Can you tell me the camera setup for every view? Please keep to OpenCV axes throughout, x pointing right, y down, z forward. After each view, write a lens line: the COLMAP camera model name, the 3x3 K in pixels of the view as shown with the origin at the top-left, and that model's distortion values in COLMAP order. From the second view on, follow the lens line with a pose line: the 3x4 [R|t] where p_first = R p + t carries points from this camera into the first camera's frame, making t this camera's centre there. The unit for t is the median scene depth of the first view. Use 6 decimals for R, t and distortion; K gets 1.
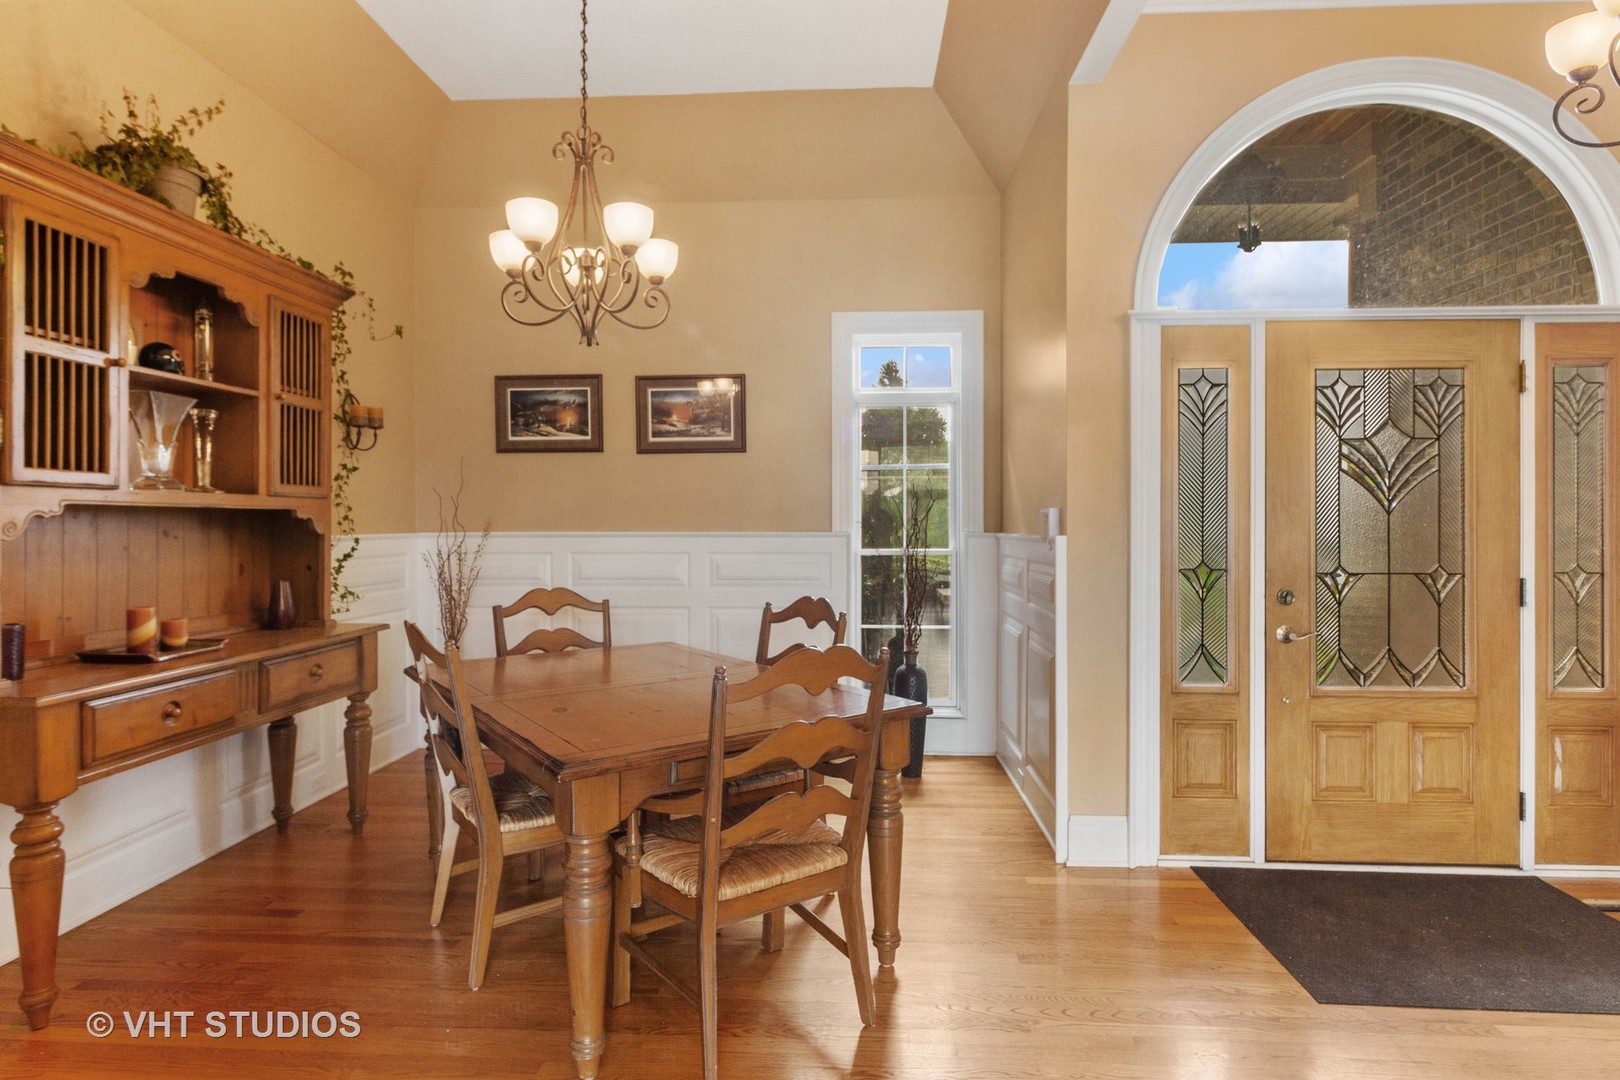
lens RADIAL K [[843.3, 0, 807.6], [0, 843.3, 531.9], [0, 0, 1]] dist [-0.005740, -0.000424]
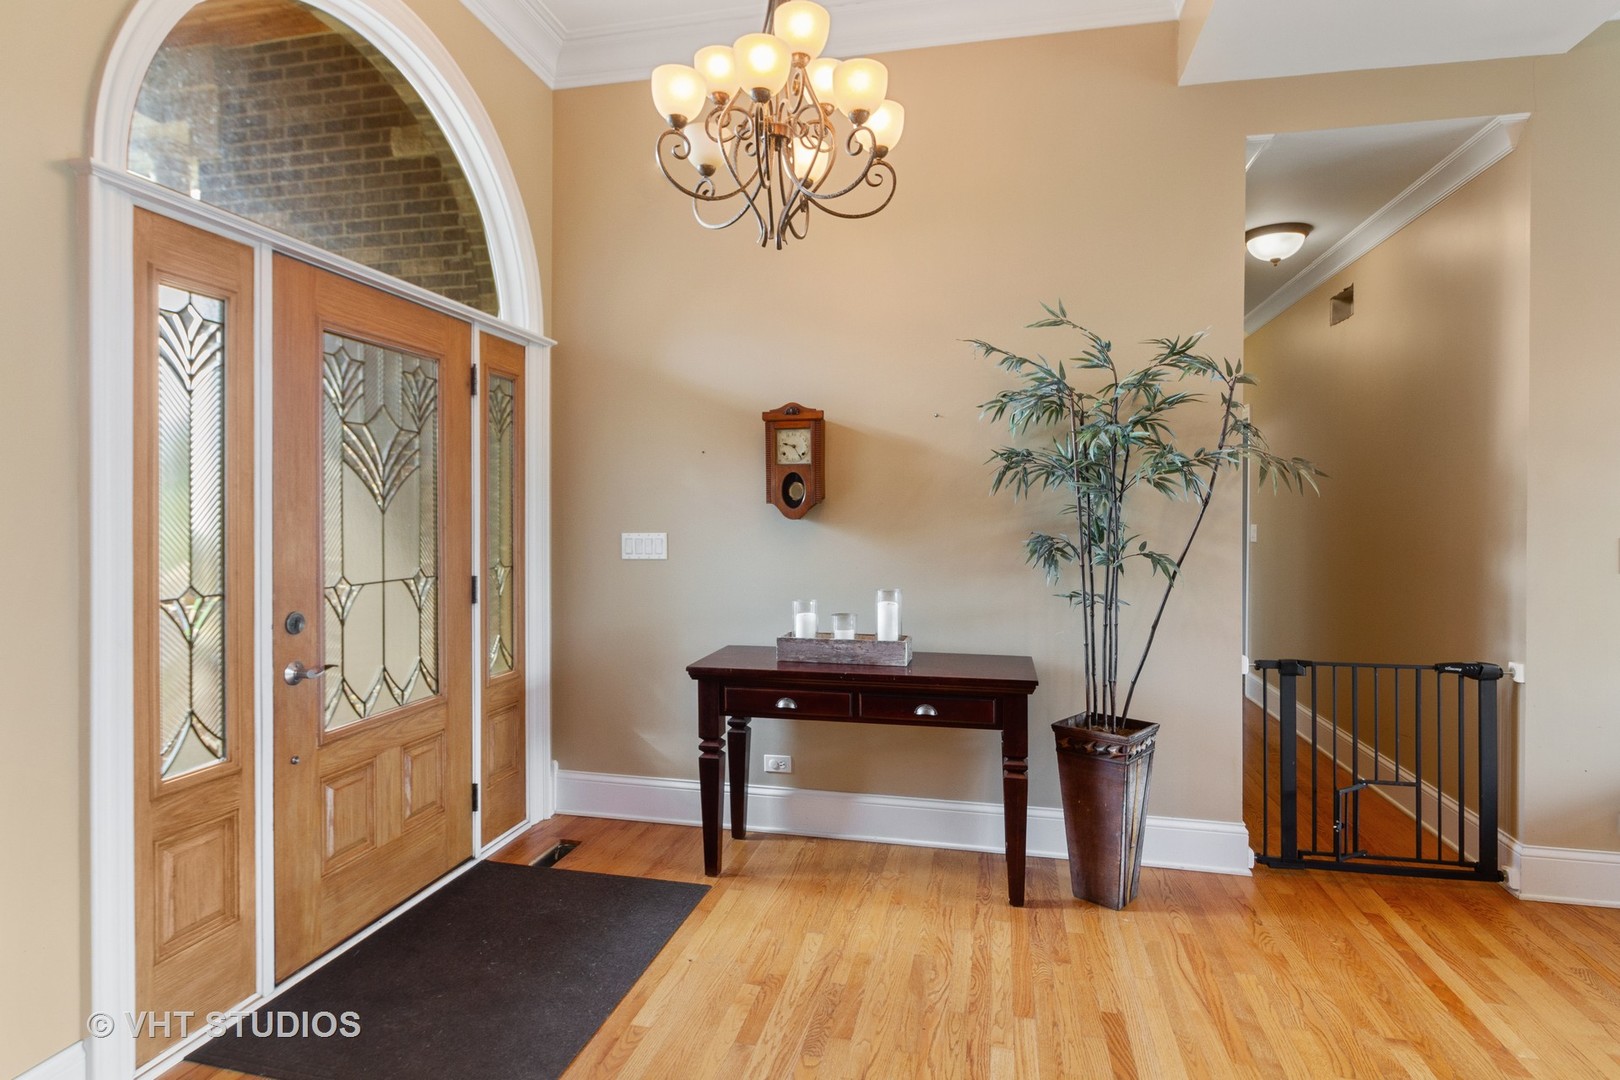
lens RADIAL K [[843.3, 0, 807.8], [0, 843.3, 522.6], [0, 0, 1]] dist [-0.005740, -0.000424]
pose [[0.173087, -0.008848, 0.984867, -0.093046], [0.007099, 0.999945, 0.007736, -0.015412], [-0.984881, 0.005653, 0.173141, 0.414899]]
